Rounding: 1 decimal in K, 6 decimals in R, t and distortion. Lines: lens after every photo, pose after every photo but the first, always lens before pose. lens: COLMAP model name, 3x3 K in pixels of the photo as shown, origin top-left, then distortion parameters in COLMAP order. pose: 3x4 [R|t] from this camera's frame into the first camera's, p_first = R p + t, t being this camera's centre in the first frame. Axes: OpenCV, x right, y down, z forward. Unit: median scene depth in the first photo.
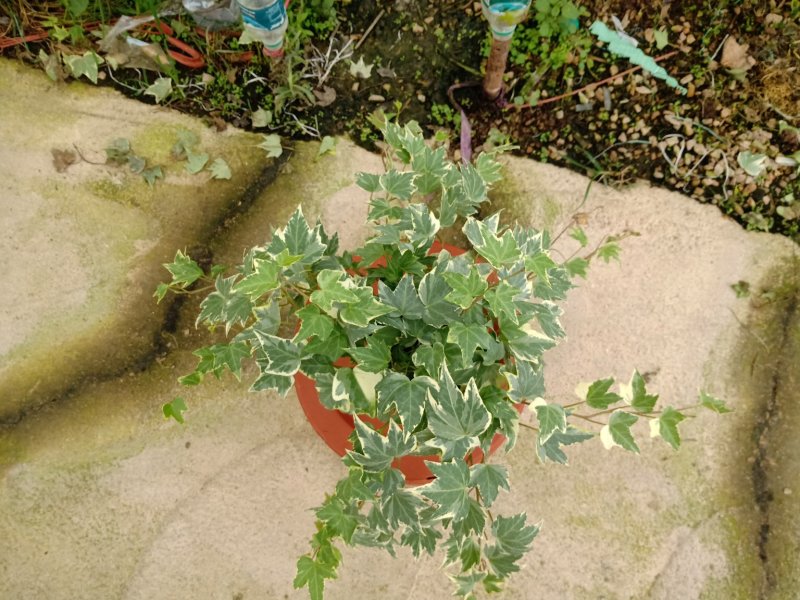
lens RADIAL K [[624.7, 0, 399.2], [0, 624.7, 300.6], [0, 0, 1]] dist [-0.008556, -0.019309]
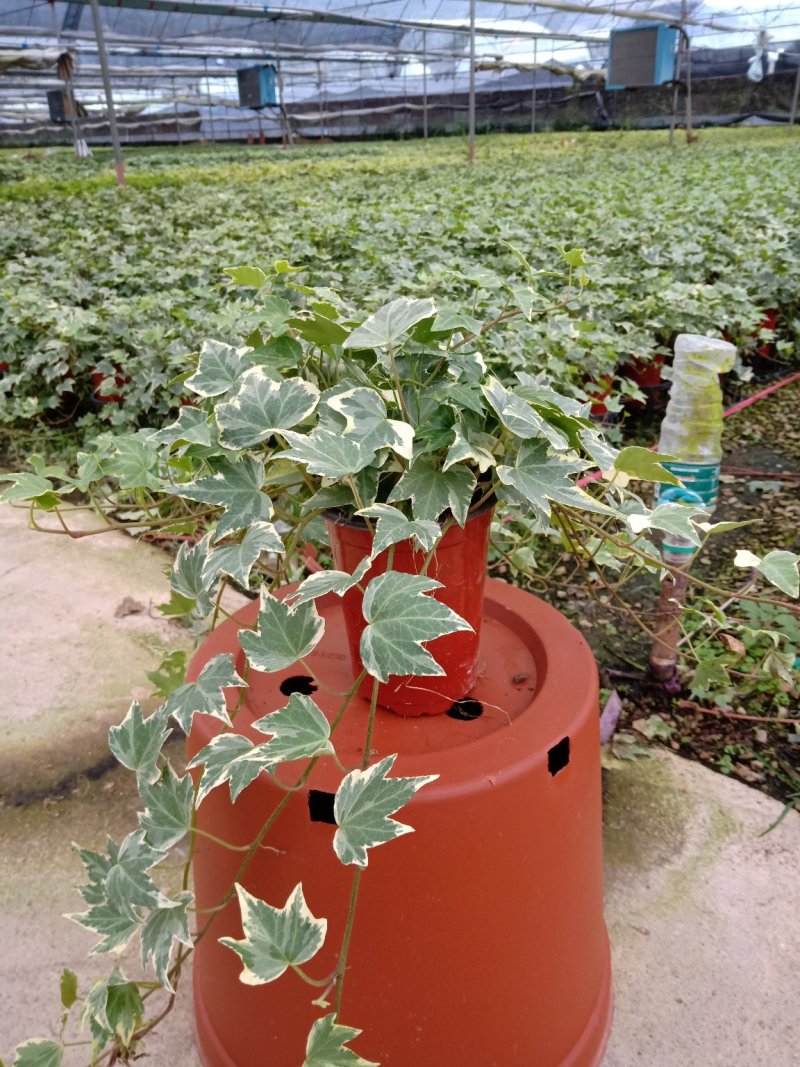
lens RADIAL K [[833.2, 0, 402.1], [0, 833.2, 531.4], [0, 0, 1]] dist [-0.008556, -0.019309]
pose [[0.909257, 0.194964, -0.367751, 0.195941], [-0.411466, 0.554383, -0.723433, 0.389019], [0.062832, 0.809104, 0.584297, 0.285253]]
